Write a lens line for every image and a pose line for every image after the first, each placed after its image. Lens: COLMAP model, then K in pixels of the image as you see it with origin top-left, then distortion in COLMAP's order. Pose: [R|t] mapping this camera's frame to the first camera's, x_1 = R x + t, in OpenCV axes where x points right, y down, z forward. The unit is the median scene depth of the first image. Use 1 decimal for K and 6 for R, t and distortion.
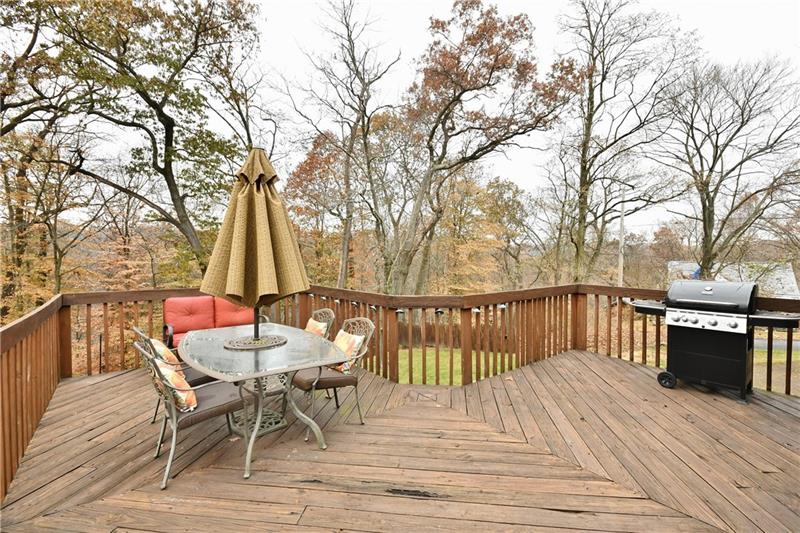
lens RADIAL K [[356.5, 0, 404.1], [0, 356.5, 267.4], [0, 0, 1]] dist [0.002240, -0.006310]
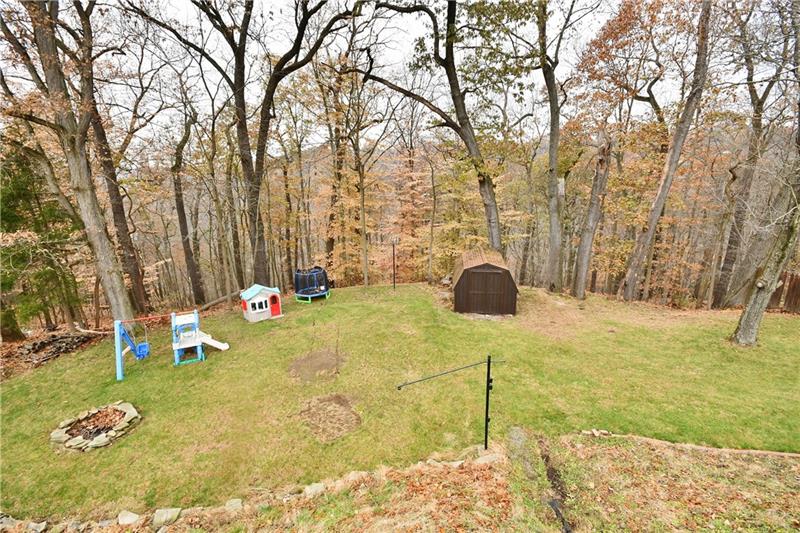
lens RADIAL K [[356.5, 0, 401.1], [0, 356.5, 269.8], [0, 0, 1]] dist [0.002240, -0.006310]
pose [[0.769879, 0.145520, -0.621378, -0.148826], [0.016195, 0.968888, 0.246968, -0.002953], [0.637985, -0.200199, 0.743570, 0.194405]]
